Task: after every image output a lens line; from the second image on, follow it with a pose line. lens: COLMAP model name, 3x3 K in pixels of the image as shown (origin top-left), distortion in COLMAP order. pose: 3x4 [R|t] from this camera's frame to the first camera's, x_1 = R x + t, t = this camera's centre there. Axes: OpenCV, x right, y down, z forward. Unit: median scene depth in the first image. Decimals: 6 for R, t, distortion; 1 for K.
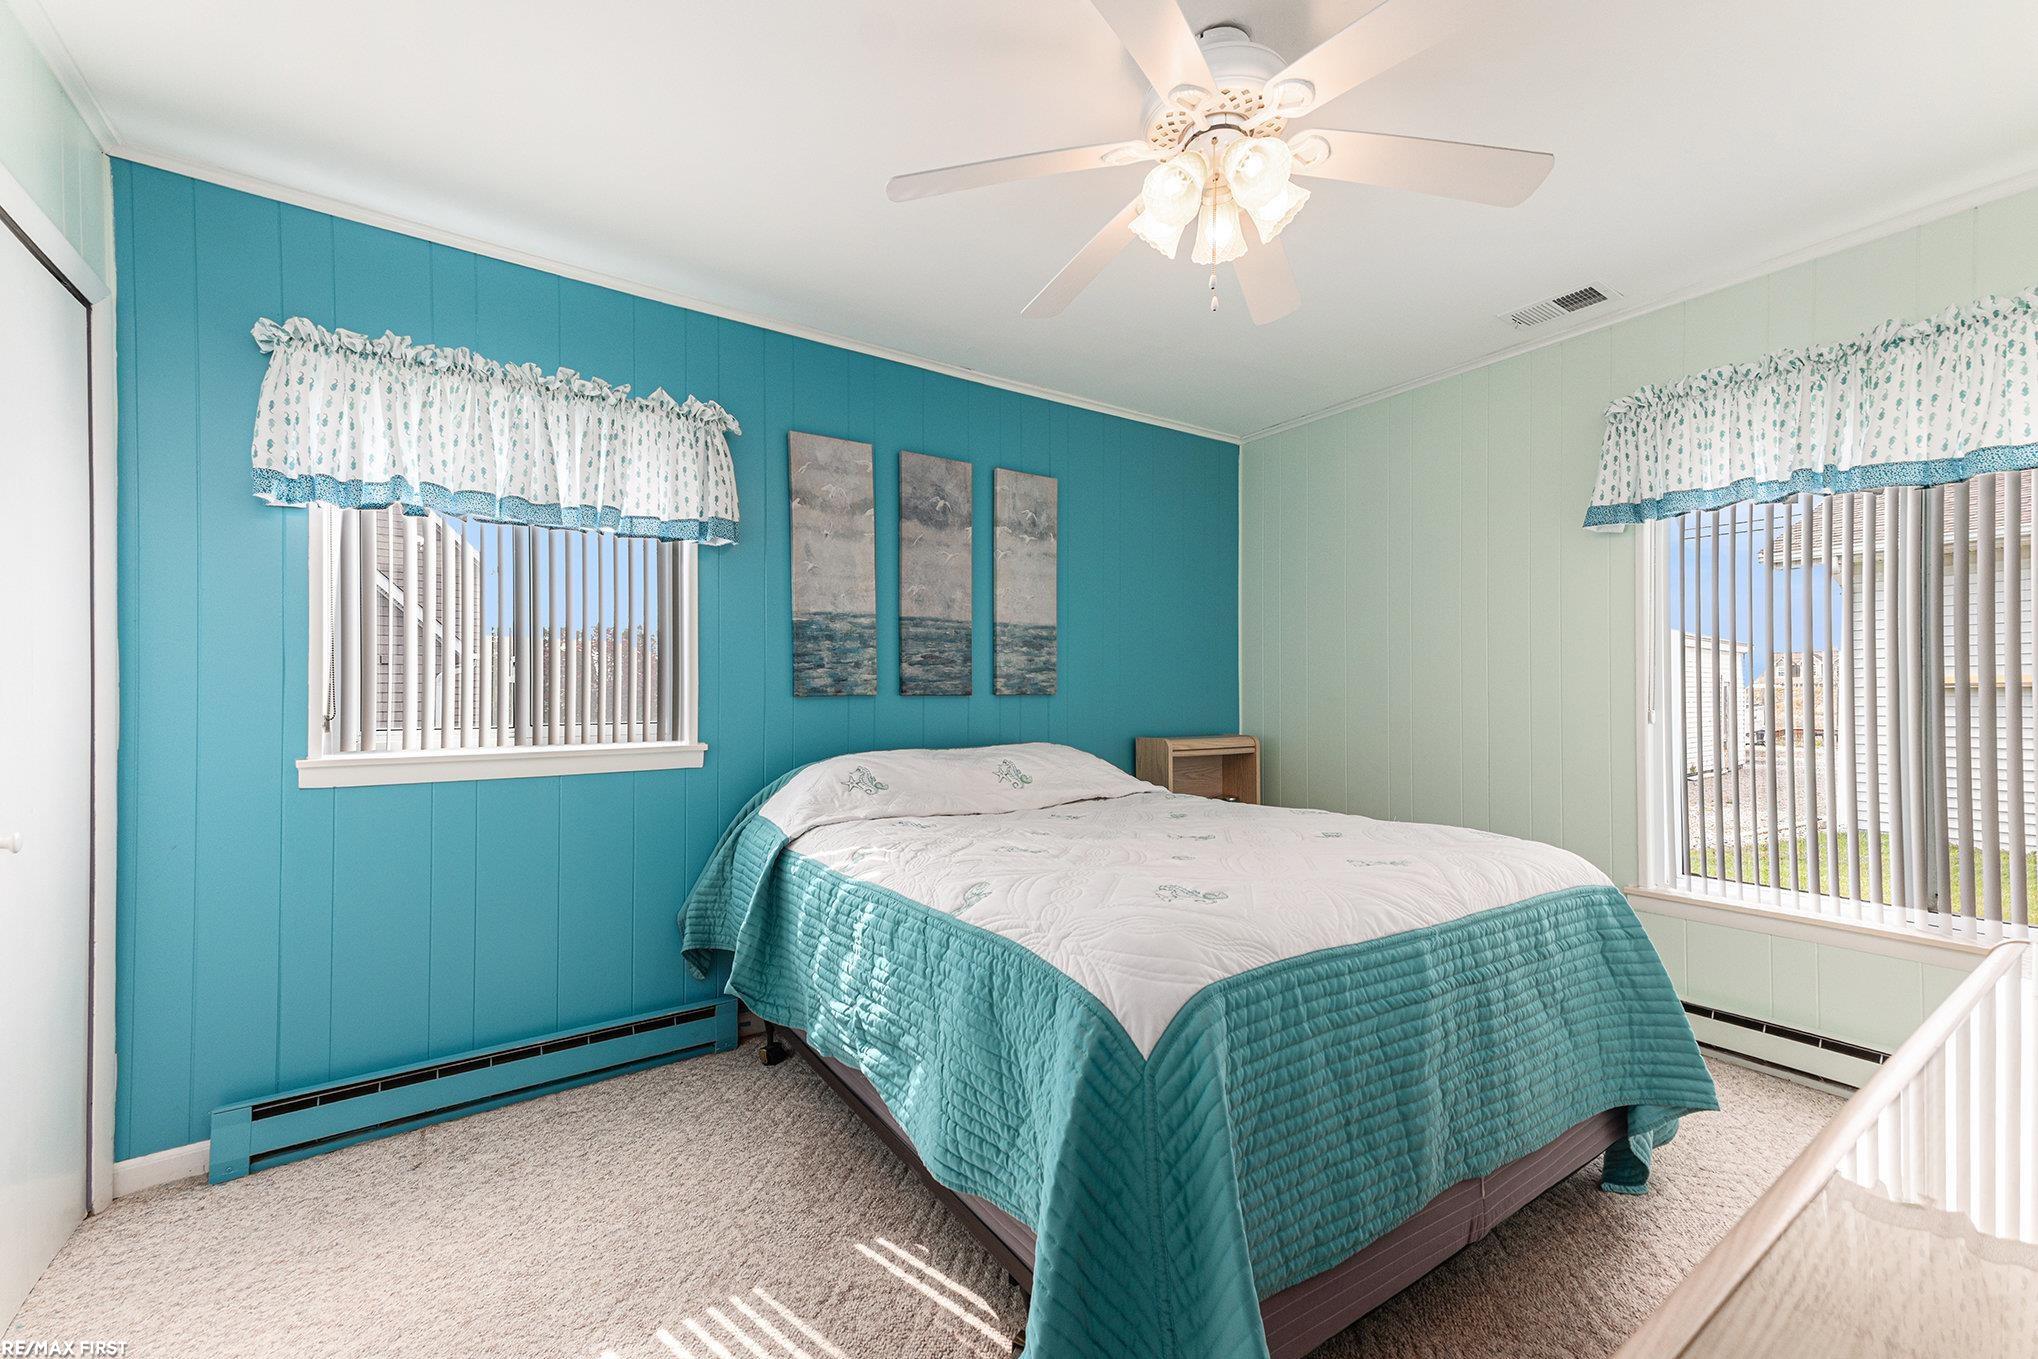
lens RADIAL K [[814.4, 0, 1025.3], [0, 814.4, 684.3], [0, 0, 1]] dist [0.022209, -0.000237]
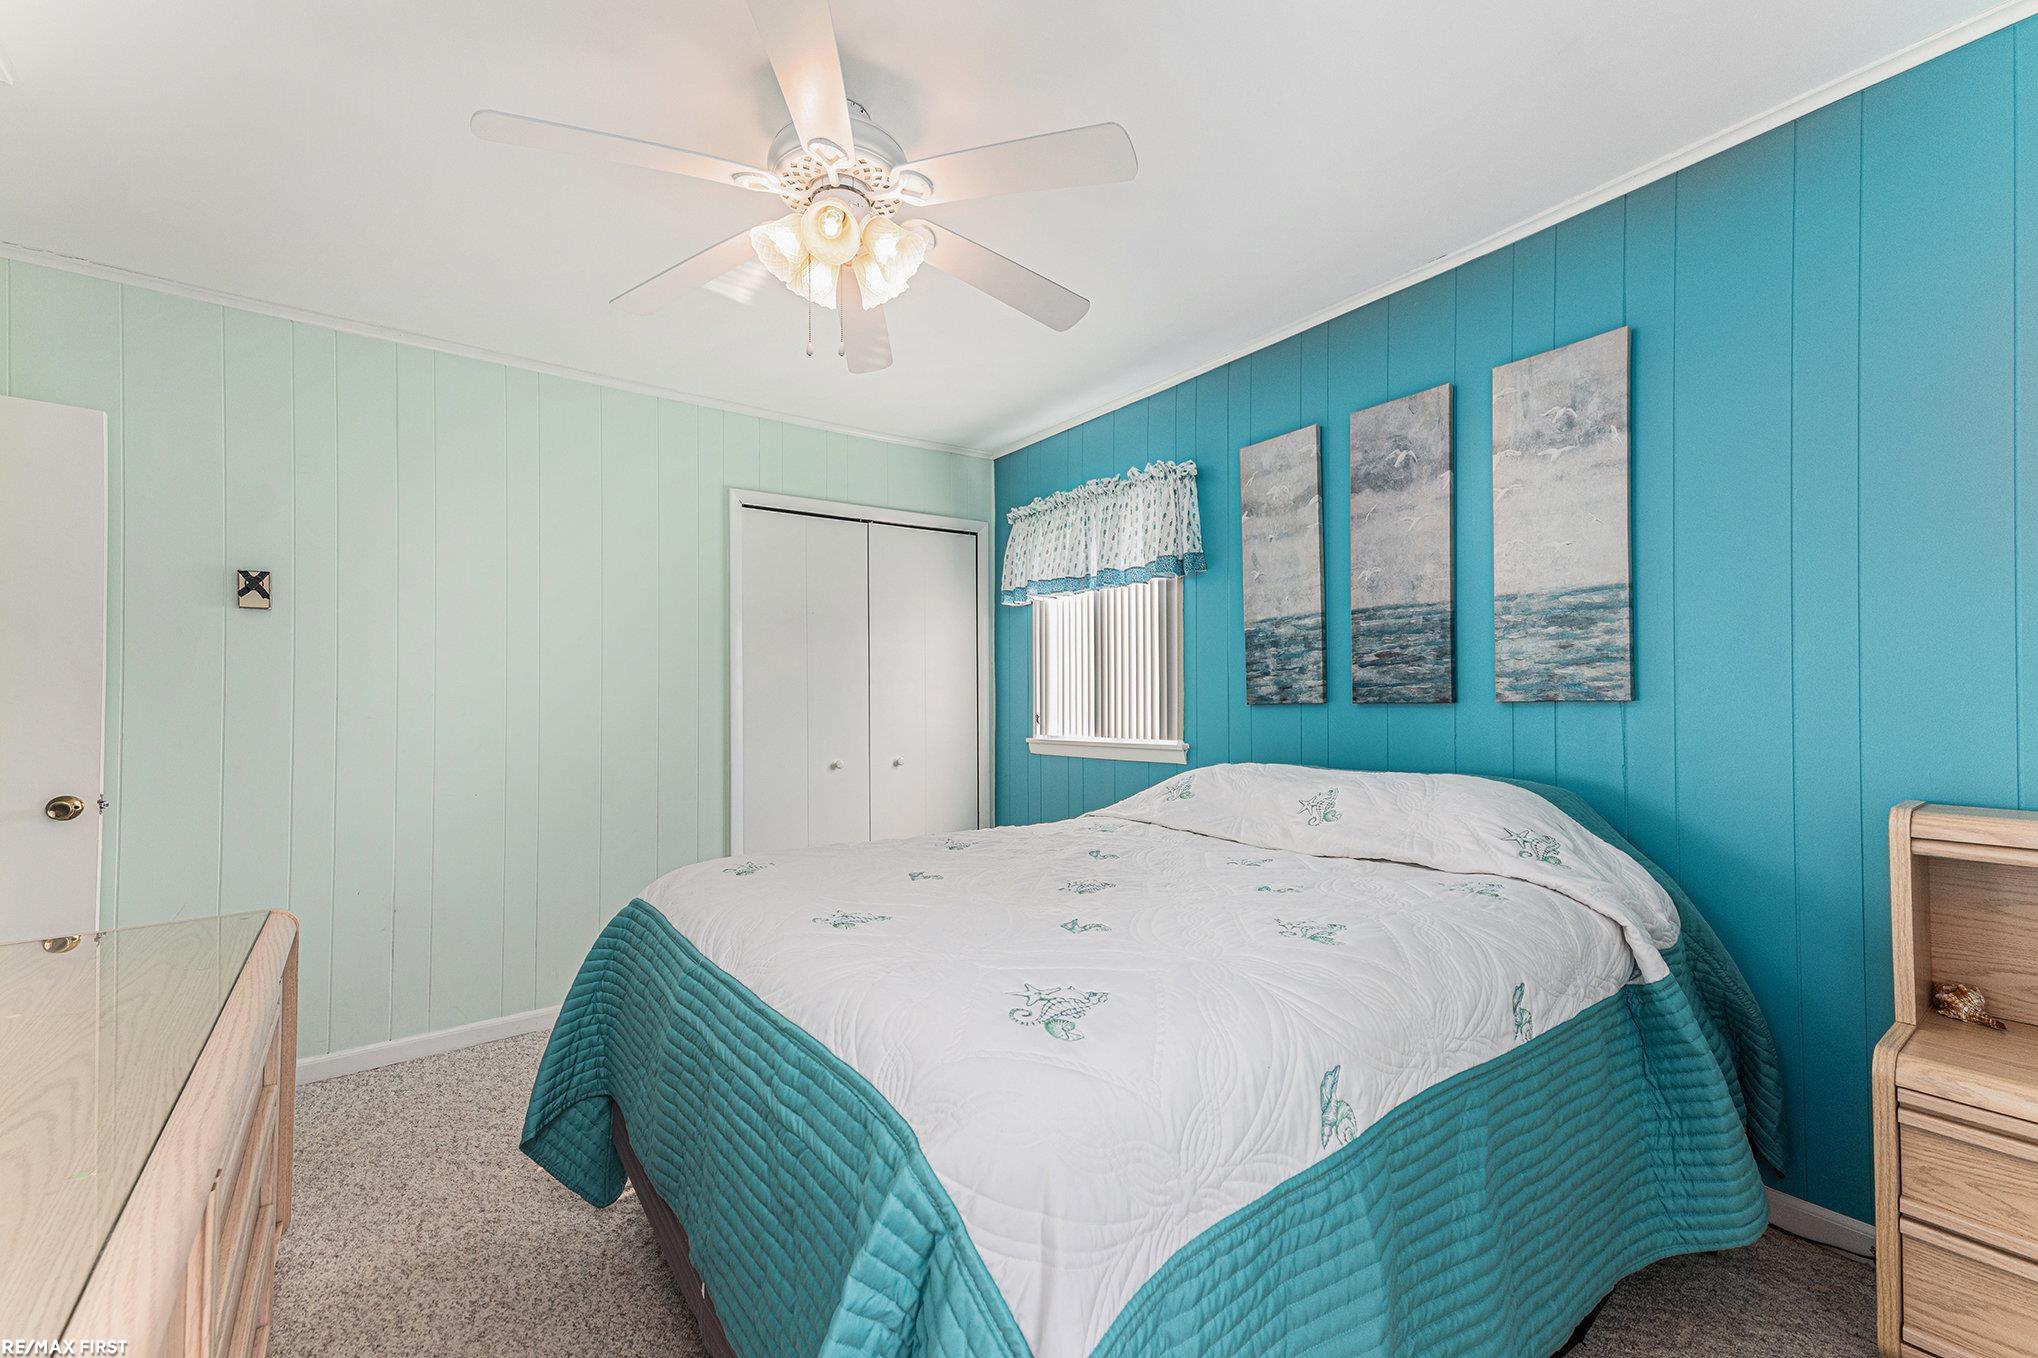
lens RADIAL K [[814.4, 0, 1025.3], [0, 814.4, 683.8], [0, 0, 1]] dist [0.022209, -0.000237]
pose [[0.055879, -0.022915, -0.998175, 0.665895], [0.018904, 0.999582, -0.021889, 0.005371], [0.998259, -0.017647, 0.056289, 0.607542]]
